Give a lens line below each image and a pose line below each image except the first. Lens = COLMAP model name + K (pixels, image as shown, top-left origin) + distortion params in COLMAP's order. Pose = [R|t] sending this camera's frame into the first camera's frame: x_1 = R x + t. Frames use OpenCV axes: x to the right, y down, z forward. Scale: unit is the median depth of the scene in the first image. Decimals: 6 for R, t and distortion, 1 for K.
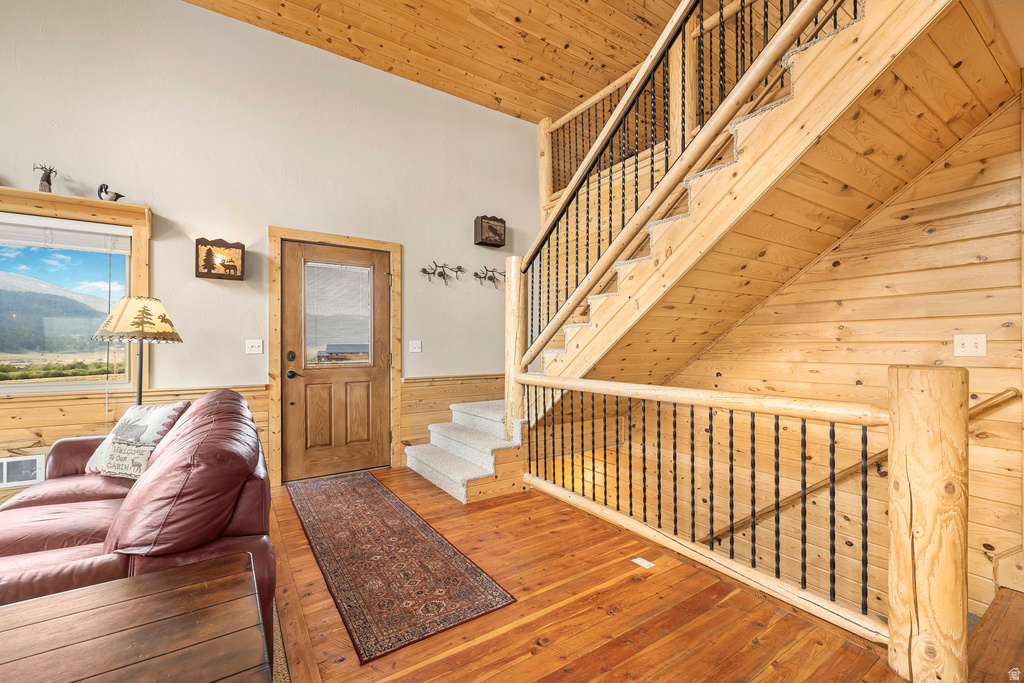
lens RADIAL K [[430.2, 0, 512.1], [0, 430.2, 344.0], [0, 0, 1]] dist [-0.006345, 0.001082]
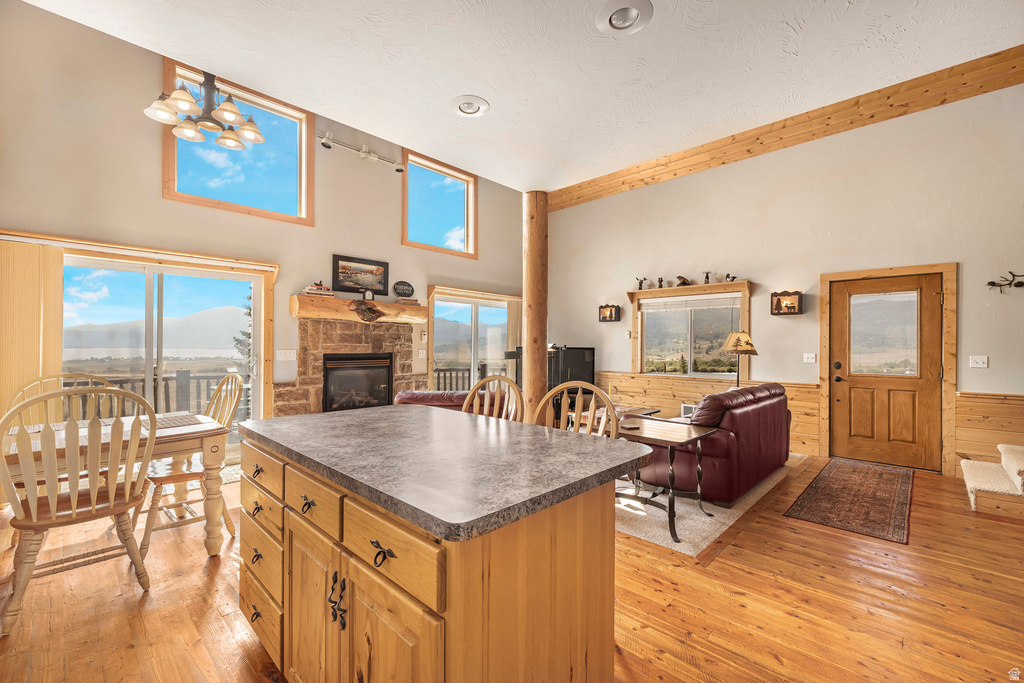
lens RADIAL K [[430.2, 0, 510.0], [0, 430.2, 346.0], [0, 0, 1]] dist [-0.006345, 0.001082]
pose [[0.224207, 0.004993, -0.974529, 0.606712], [-0.005817, 0.999976, 0.003785, -0.034425], [0.974524, 0.004821, 0.224230, -0.338951]]
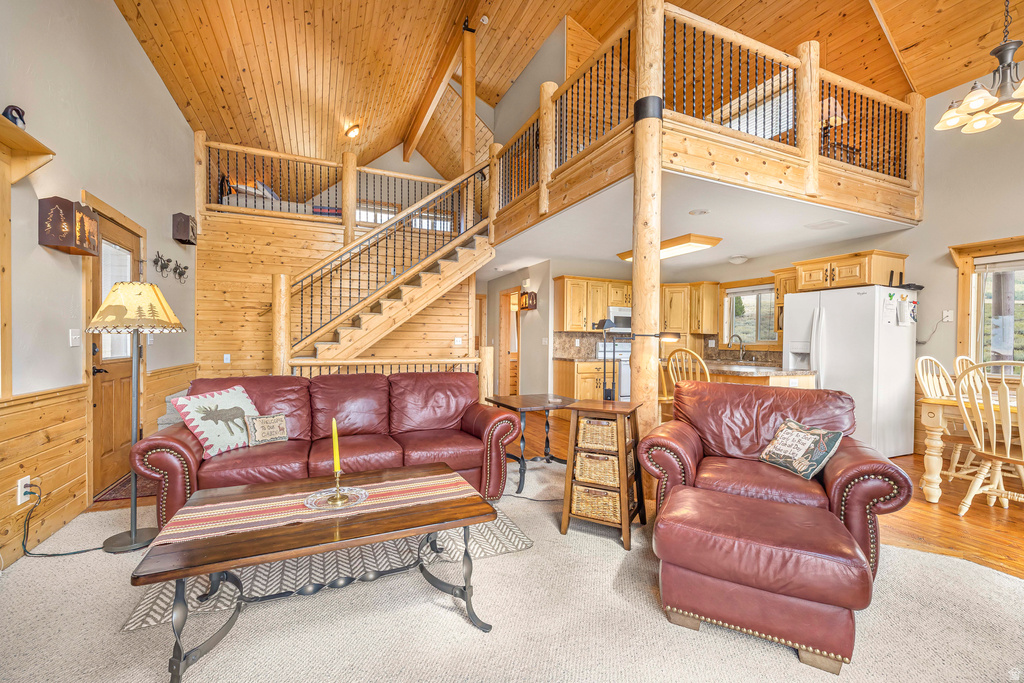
lens RADIAL K [[430.2, 0, 513.1], [0, 430.2, 343.3], [0, 0, 1]] dist [-0.006345, 0.001082]
pose [[0.156781, 0.004009, 0.987625, -1.268731], [-0.013770, 0.999903, -0.001873, 0.009292], [-0.987537, -0.013306, 0.156821, 0.058090]]
